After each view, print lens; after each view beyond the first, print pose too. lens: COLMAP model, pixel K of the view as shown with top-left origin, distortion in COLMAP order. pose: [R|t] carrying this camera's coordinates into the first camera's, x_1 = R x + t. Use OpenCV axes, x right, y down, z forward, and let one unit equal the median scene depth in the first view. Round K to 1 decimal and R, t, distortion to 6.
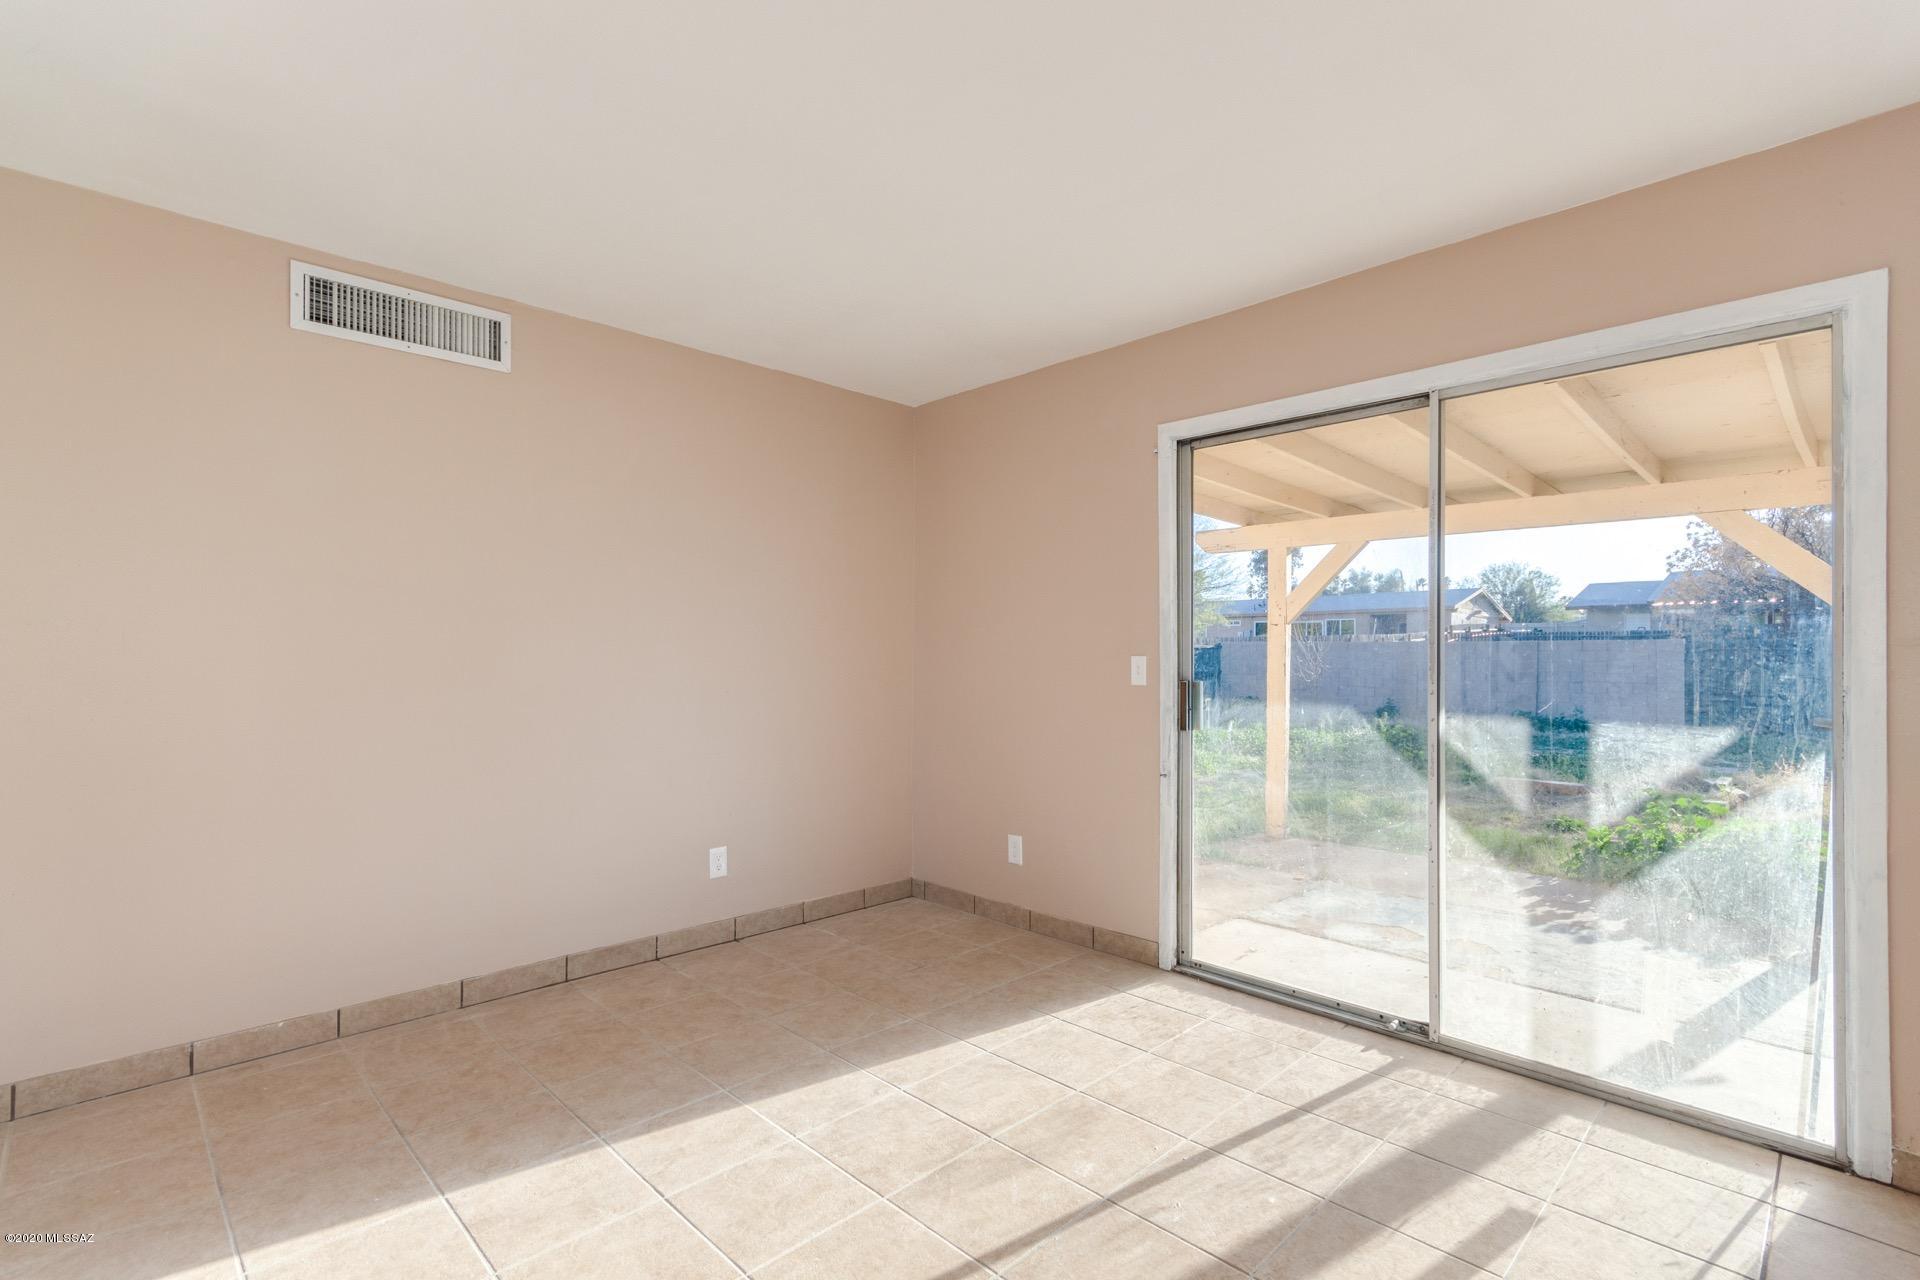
lens RADIAL K [[887.0, 0, 962.0], [0, 887.0, 644.9], [0, 0, 1]] dist [-0.002927, 0.003382]
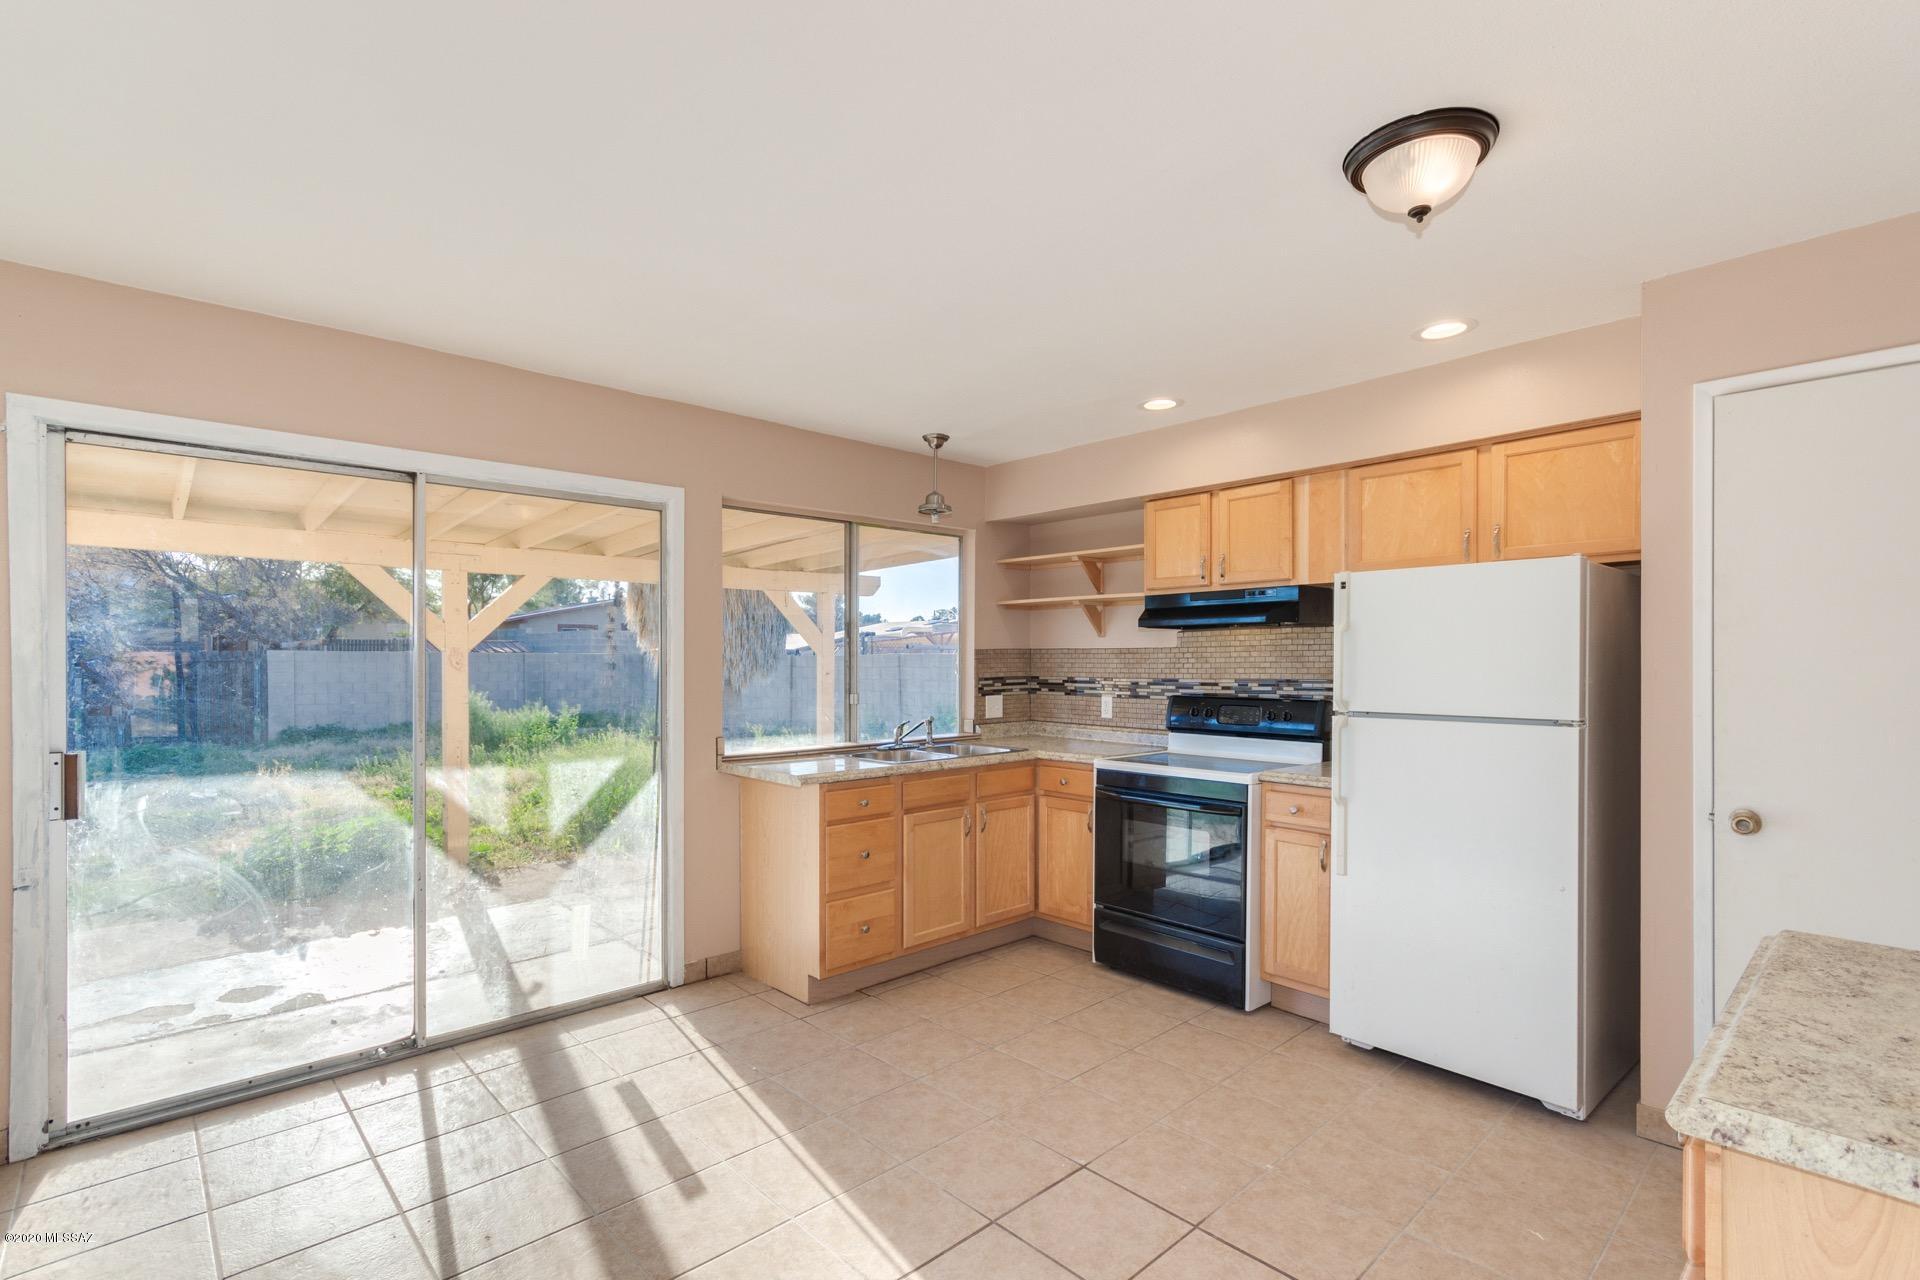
lens RADIAL K [[887.0, 0, 958.4], [0, 887.0, 669.2], [0, 0, 1]] dist [-0.002927, 0.003382]
pose [[0.030219, -0.008838, 0.999504, -0.695582], [-0.007099, 0.999934, 0.009056, -0.062685], [-0.999518, -0.007369, 0.030154, 0.340158]]
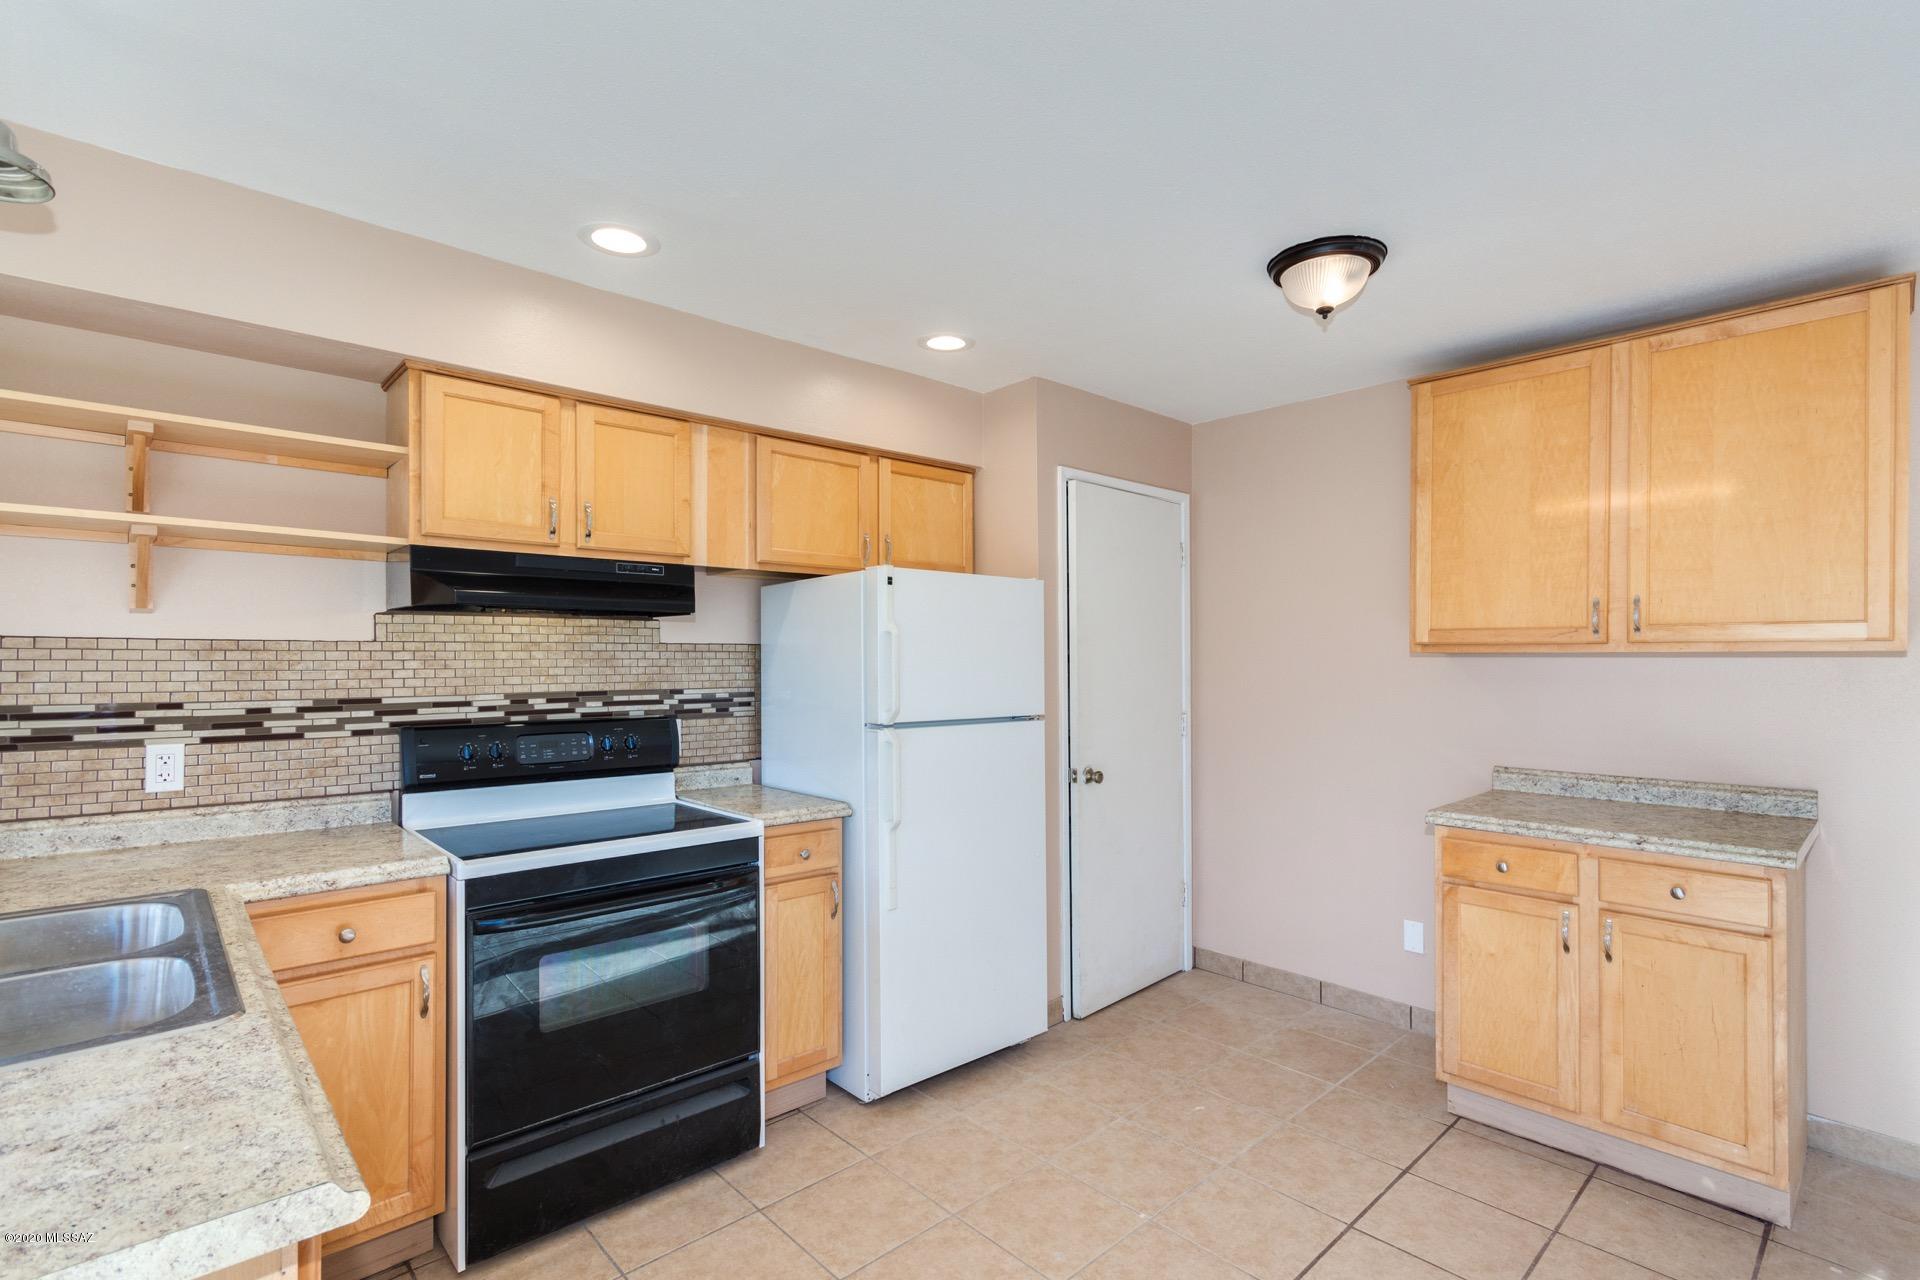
lens RADIAL K [[887.0, 0, 948.9], [0, 887.0, 663.2], [0, 0, 1]] dist [-0.002927, 0.003382]
pose [[-0.999354, -0.003020, 0.035821, 0.528575], [-0.003123, 0.999991, -0.002808, -0.068475], [-0.035813, -0.002918, -0.999354, 0.973144]]
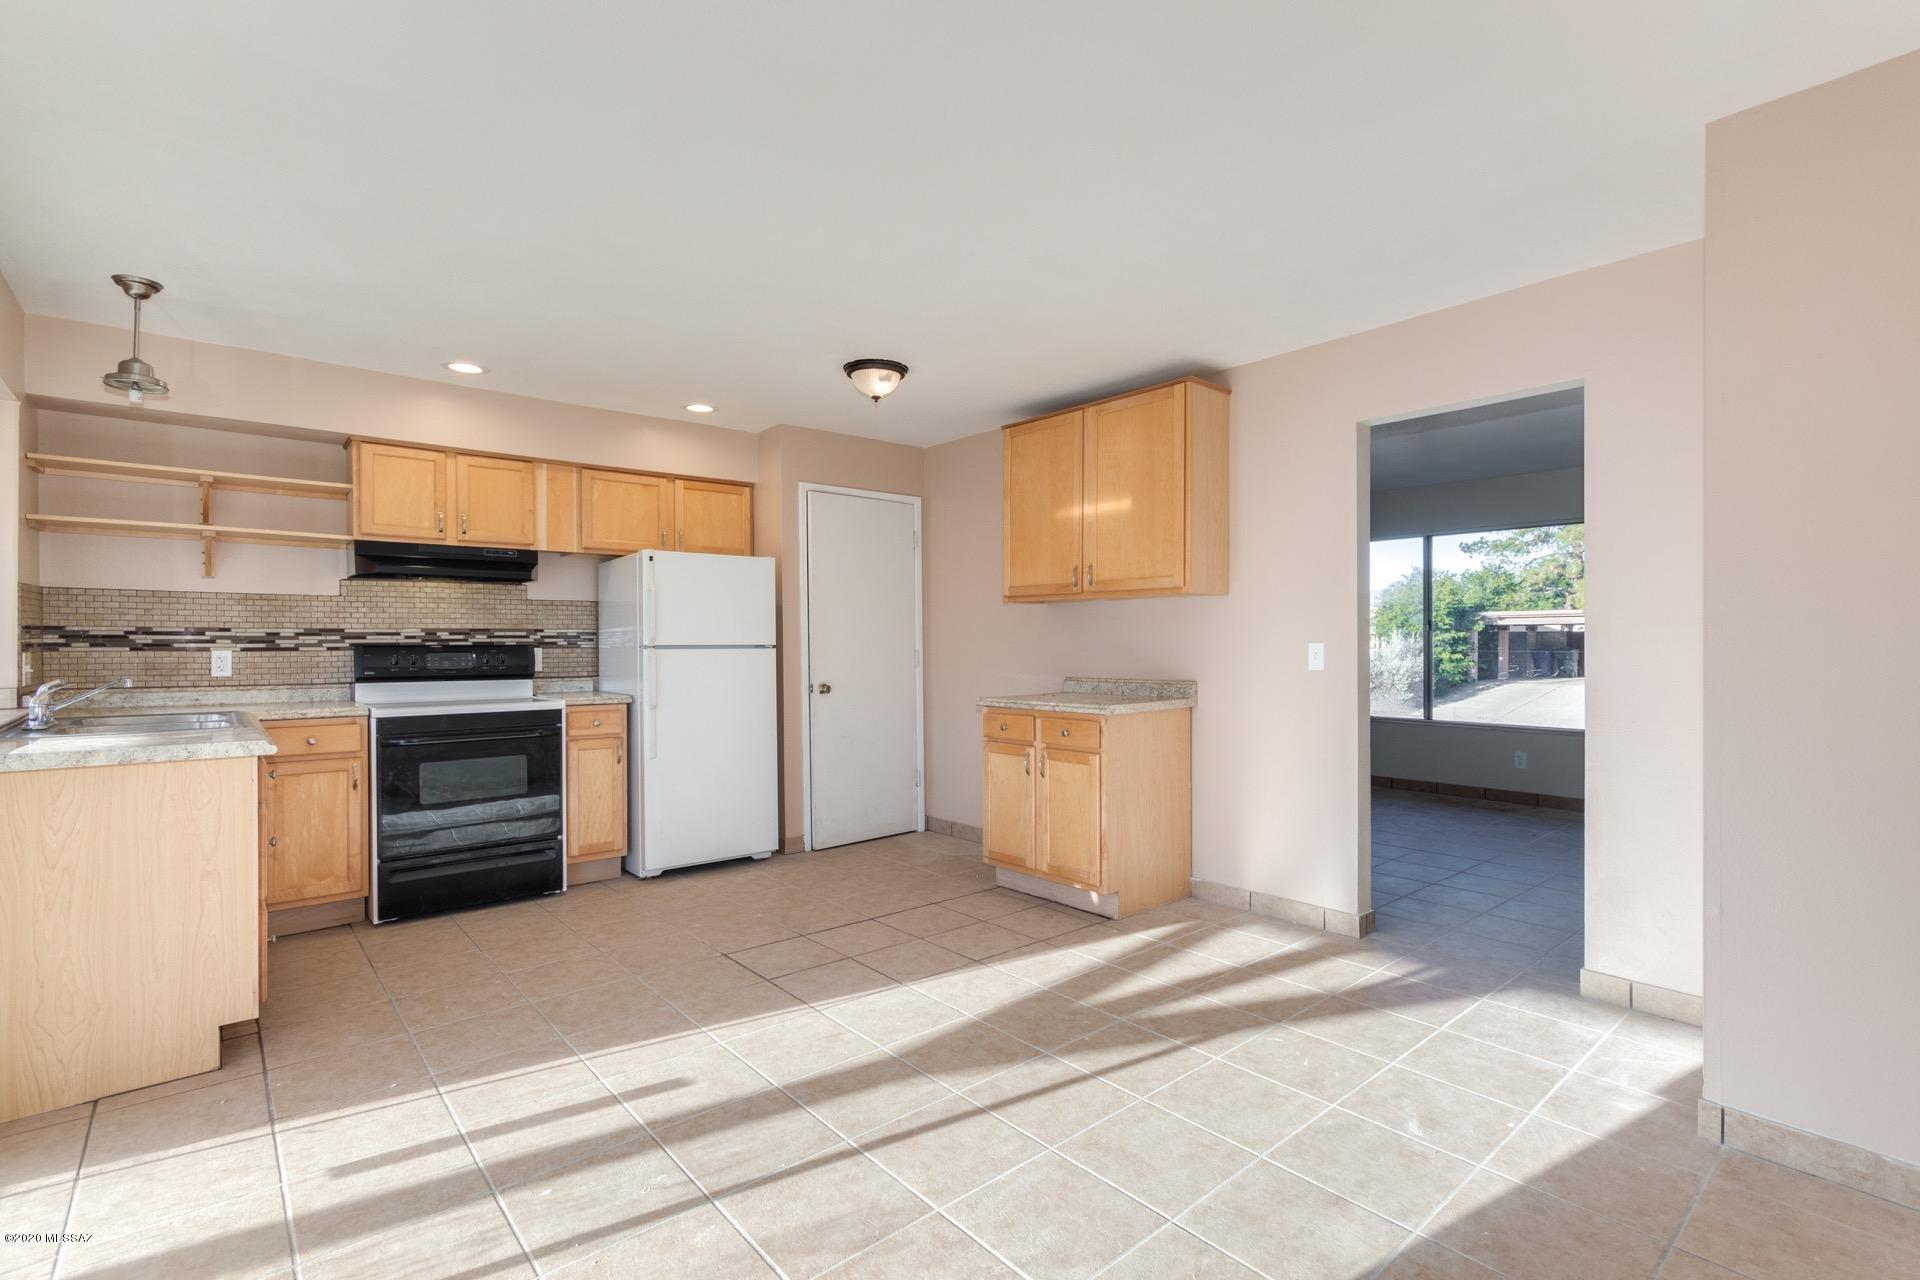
lens RADIAL K [[887.0, 0, 962.2], [0, 887.0, 650.5], [0, 0, 1]] dist [-0.002927, 0.003382]
pose [[-0.997748, 0.001425, 0.067065, -0.154467], [0.001484, 0.999999, 0.000839, 0.018665], [-0.067063, 0.000936, -0.997748, 1.680165]]
